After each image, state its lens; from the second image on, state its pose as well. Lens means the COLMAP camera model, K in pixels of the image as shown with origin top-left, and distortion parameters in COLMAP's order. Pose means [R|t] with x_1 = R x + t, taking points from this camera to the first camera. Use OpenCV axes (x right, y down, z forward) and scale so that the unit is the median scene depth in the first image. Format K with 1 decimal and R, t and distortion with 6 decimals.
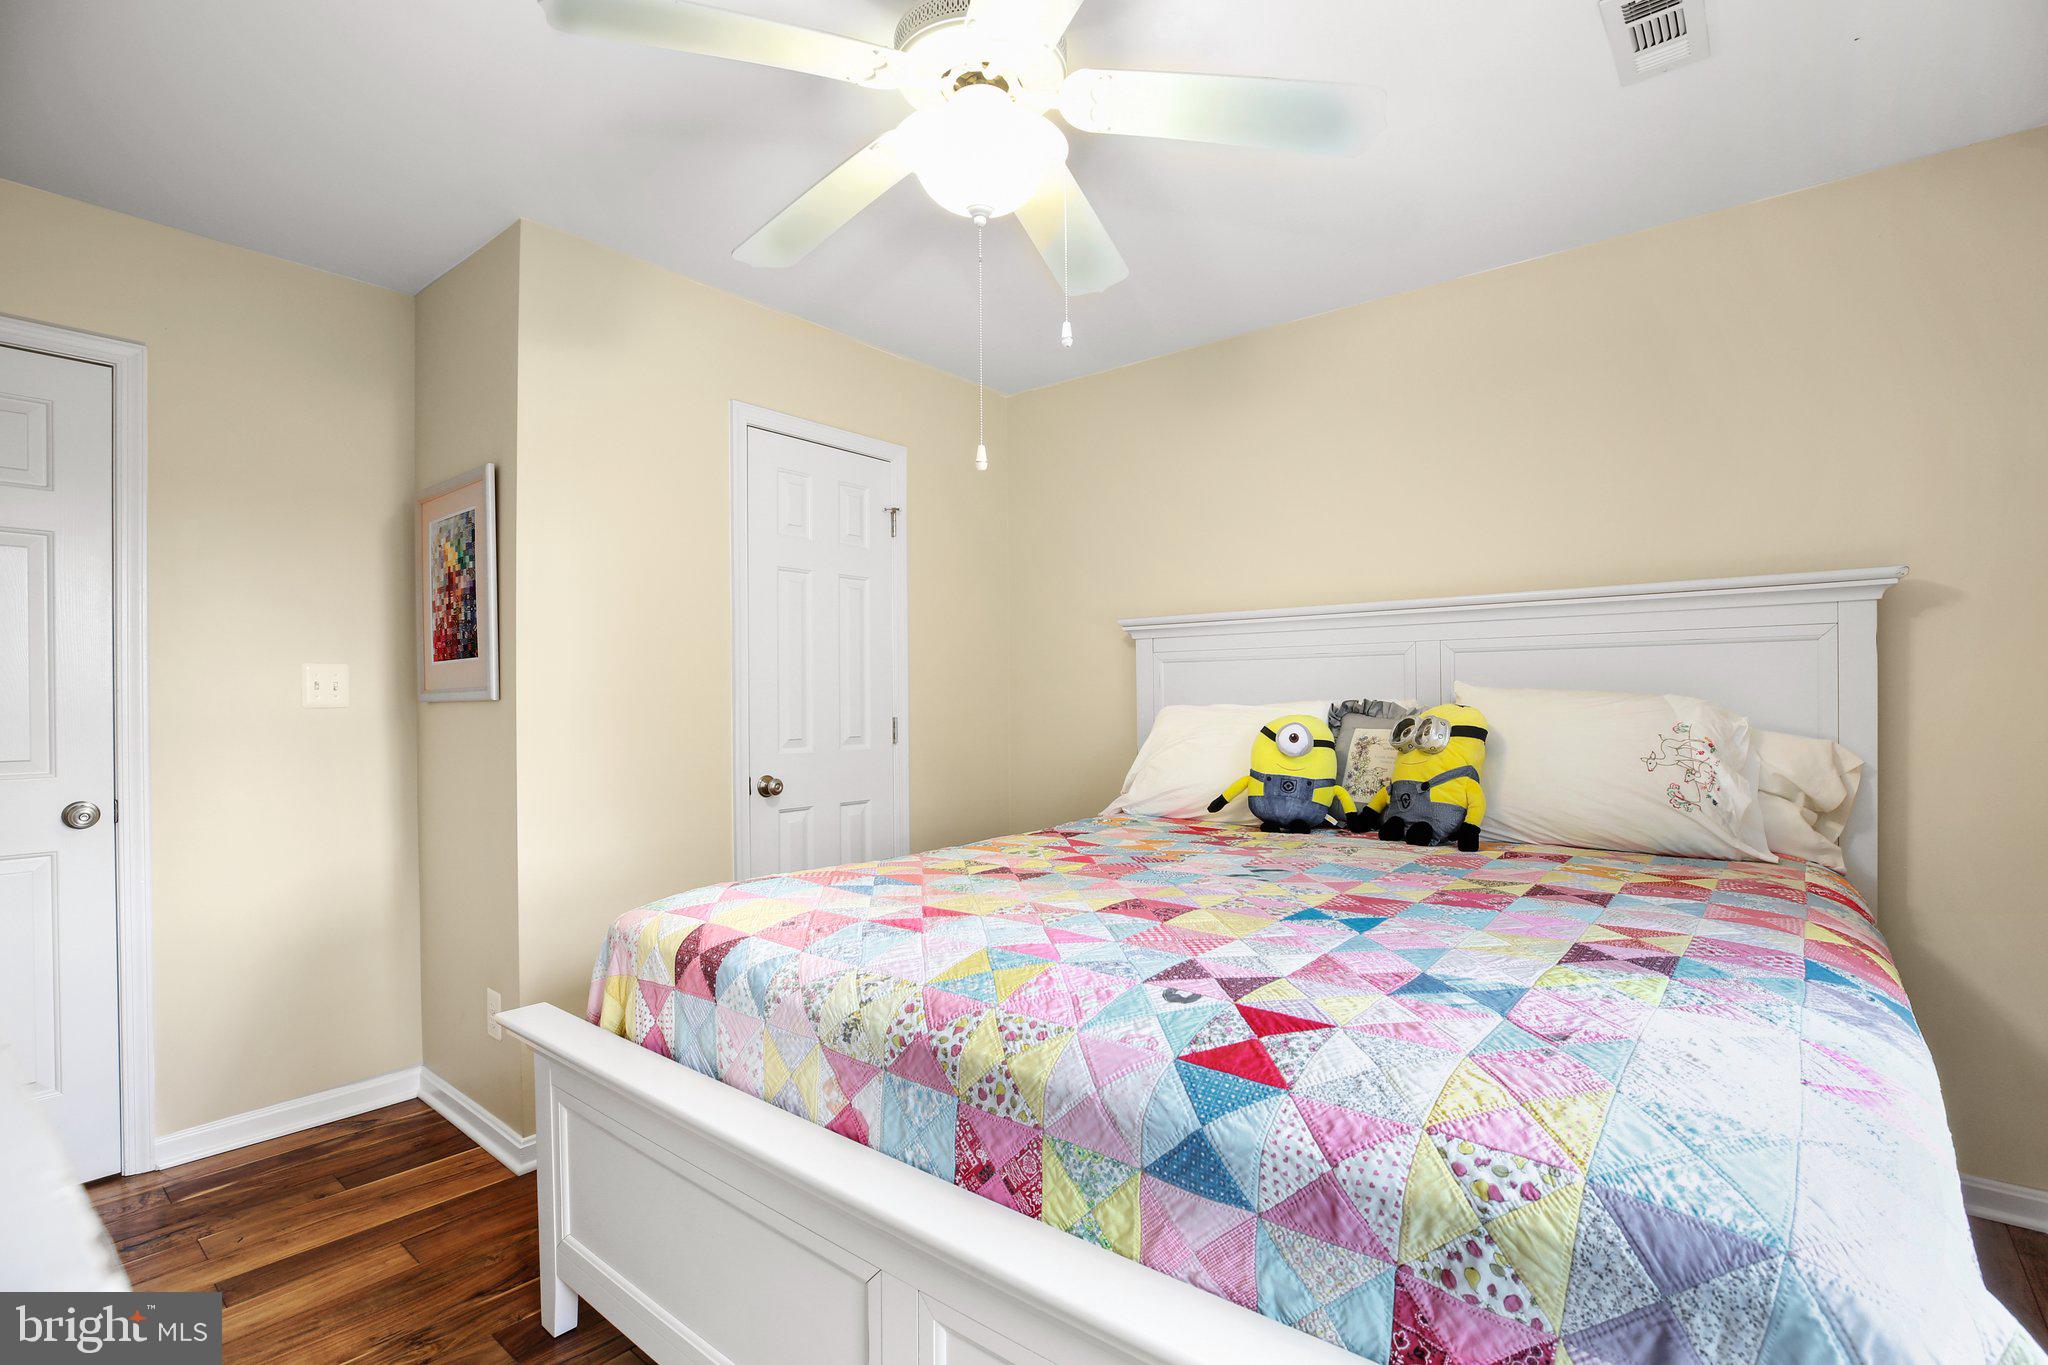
lens RADIAL K [[938.7, 0, 1026.9], [0, 938.7, 703.1], [0, 0, 1]] dist [-0.036842, 0.008476]
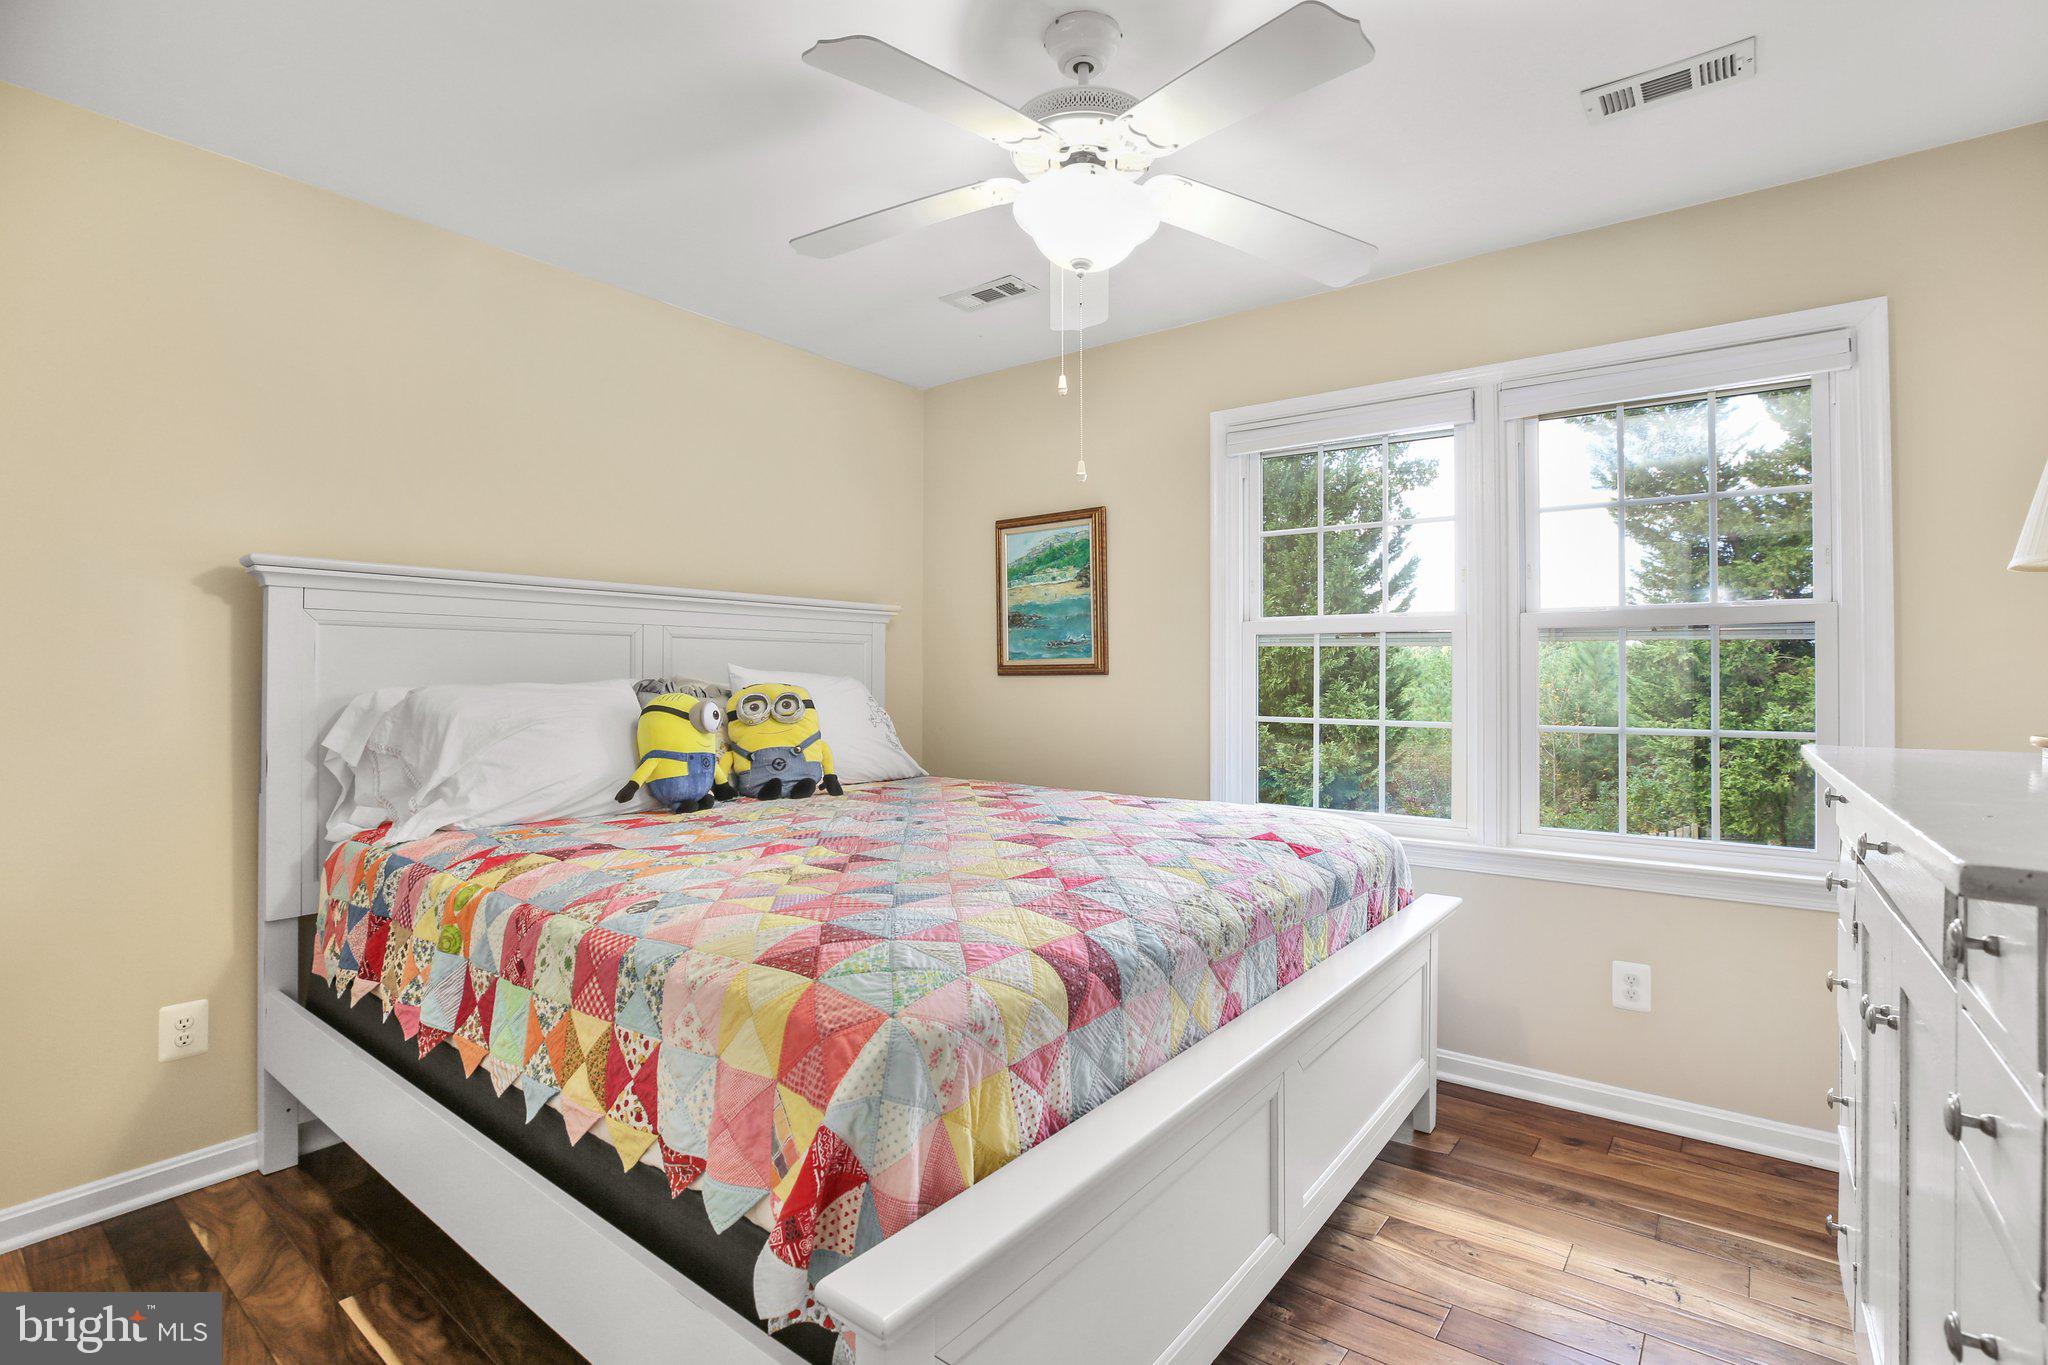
lens RADIAL K [[938.7, 0, 1026.3], [0, 938.7, 671.7], [0, 0, 1]] dist [-0.036842, 0.008476]
pose [[-0.006054, 0.013130, 0.999895, -0.970805], [0.002000, 0.999912, -0.013118, 0.004174], [-0.999980, 0.001921, -0.006080, 0.849360]]
